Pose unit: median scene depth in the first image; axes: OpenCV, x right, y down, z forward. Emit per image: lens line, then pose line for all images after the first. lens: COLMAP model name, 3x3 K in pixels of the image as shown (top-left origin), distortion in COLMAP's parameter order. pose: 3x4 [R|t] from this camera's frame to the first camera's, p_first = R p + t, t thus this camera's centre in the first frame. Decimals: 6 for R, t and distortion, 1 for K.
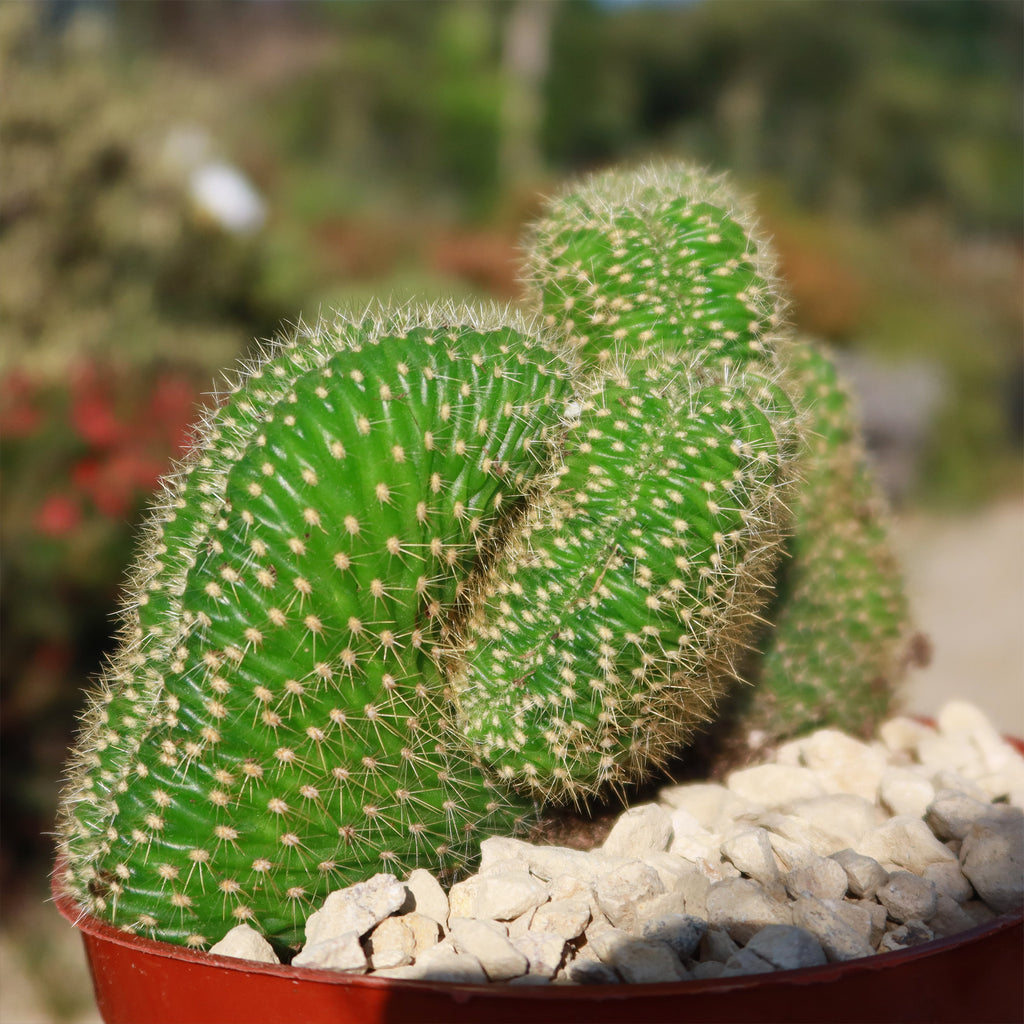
lens RADIAL K [[1621.4, 0, 548.8], [0, 1621.4, 481.9], [0, 0, 1]] dist [0.033453, 0.000000]
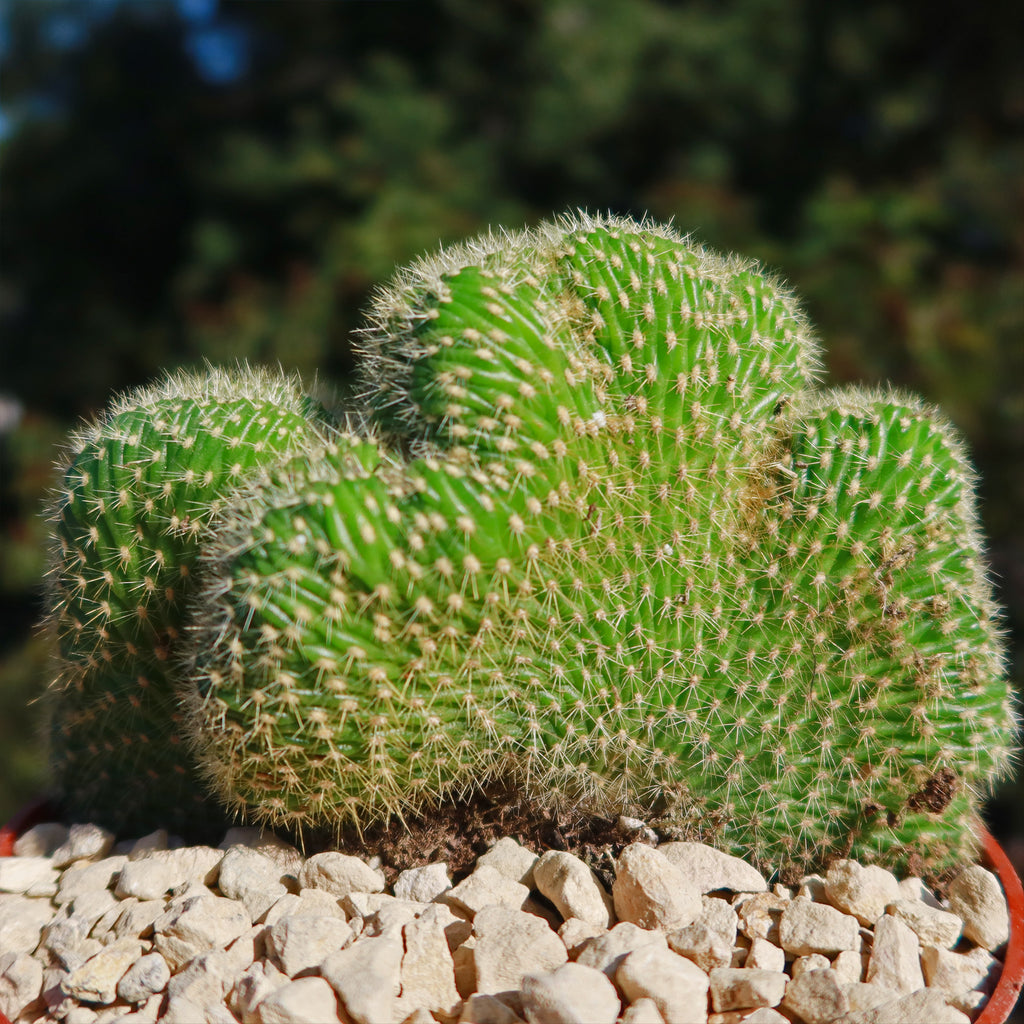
lens RADIAL K [[1079.9, 0, 474.8], [0, 1079.9, 506.9], [0, 0, 1]] dist [-0.005053, 0.000000]
pose [[0.611126, 0.144055, -0.778314, 0.680805], [-0.059267, 0.988867, 0.136489, -0.137965], [0.789312, -0.037283, 0.612860, 0.692894]]
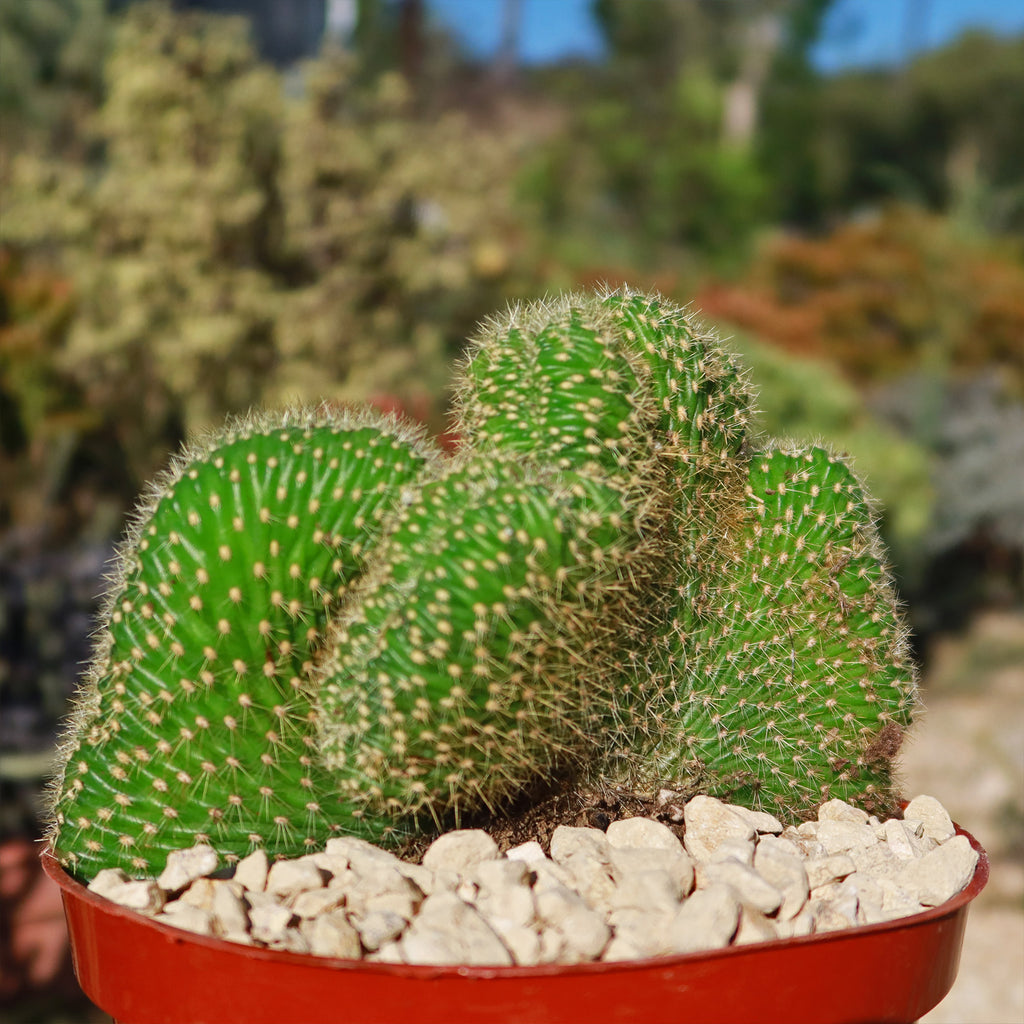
lens RADIAL K [[1621.4, 0, 505.6], [0, 1621.4, 509.6], [0, 0, 1]] dist [0.033453, 0.000000]
pose [[0.898838, 0.050400, -0.435374, 0.638128], [-0.061355, 0.998054, -0.011133, -0.026495], [0.433966, 0.036719, 0.900181, -0.076881]]
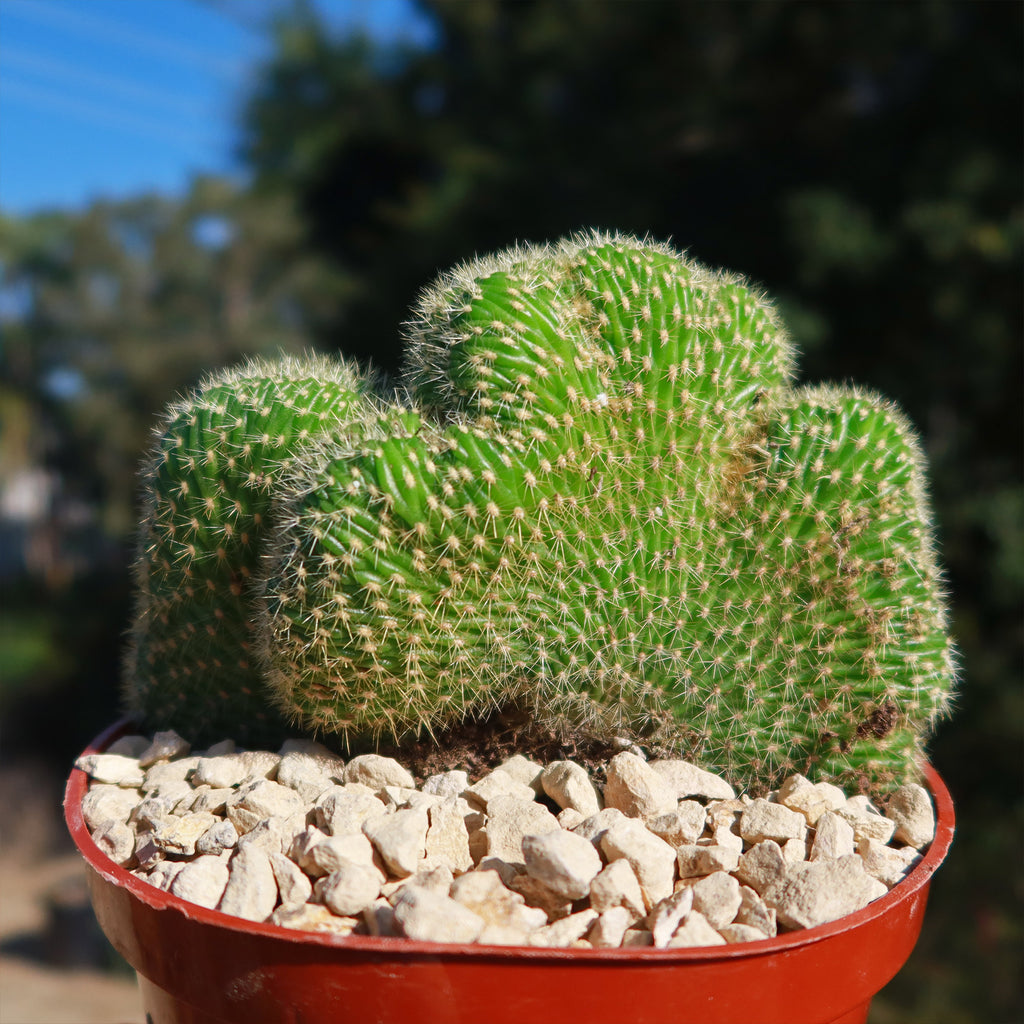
lens RADIAL K [[1079.9, 0, 480.0], [0, 1079.9, 512.0], [0, 0, 1]] dist [-0.005053, 0.000000]
pose [[0.581371, 0.141392, -0.801259, 0.822034], [-0.082733, 0.989954, 0.114661, -0.103771], [0.809422, -0.000370, 0.587228, 0.606076]]
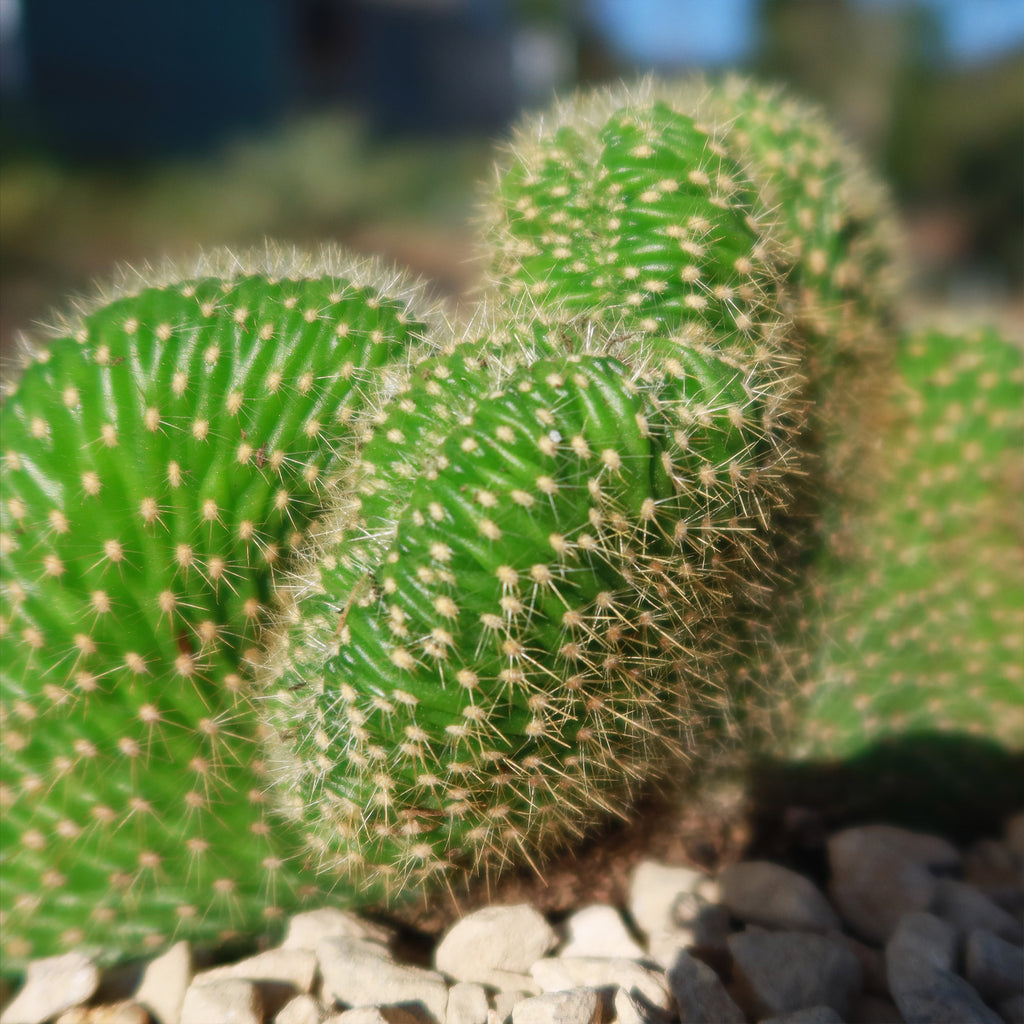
lens RADIAL K [[1195.8, 0, 554.9], [0, 1195.8, 529.9], [0, 0, 1]] dist [-0.017705, 0.000000]
pose [[0.889223, 0.068685, -0.452289, 0.347679], [-0.043131, 0.996848, 0.066583, -0.018413], [0.455436, -0.039700, 0.889383, 0.557781]]
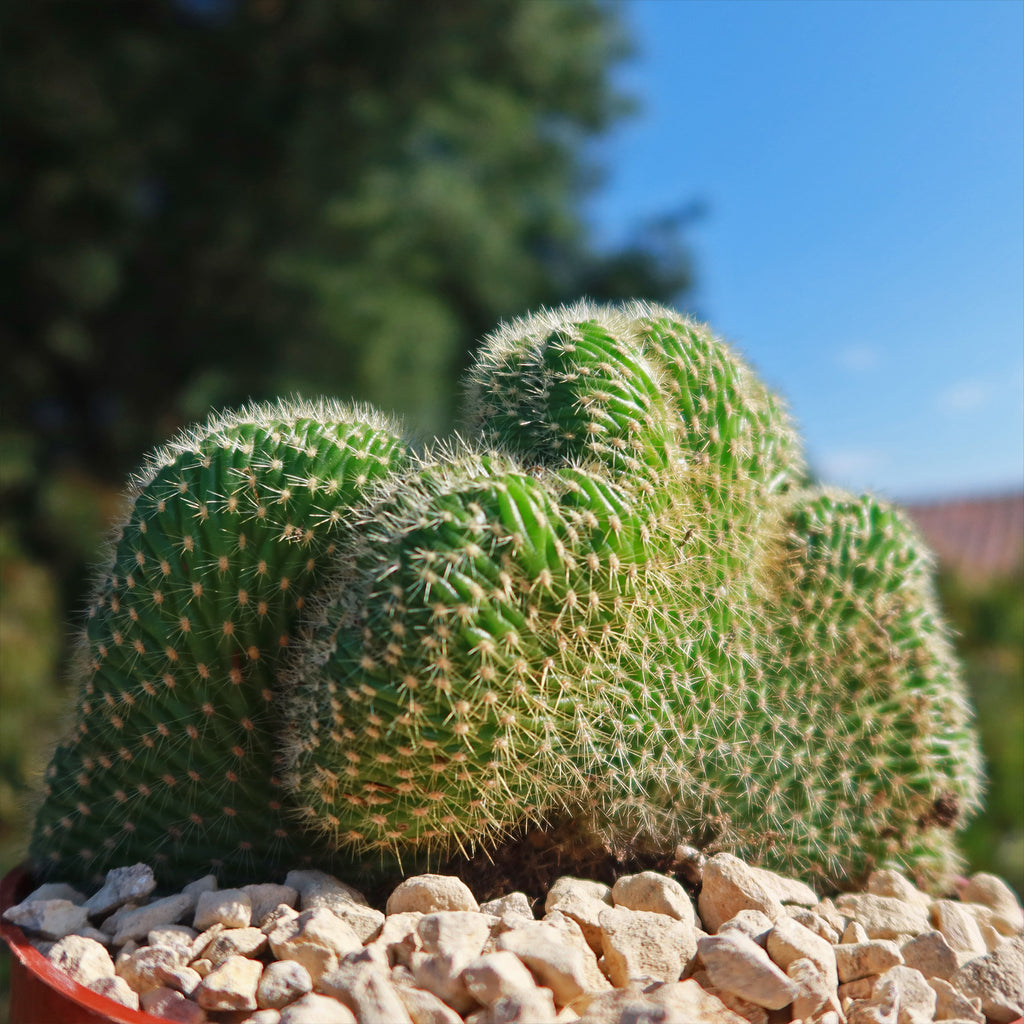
lens RADIAL K [[1079.9, 0, 501.5], [0, 1079.9, 509.6], [0, 0, 1]] dist [-0.005053, 0.000000]
pose [[0.814858, 0.023728, -0.579175, 0.525739], [-0.112737, 0.986570, -0.118195, 0.048229], [0.568592, 0.161606, 0.806589, 0.459719]]
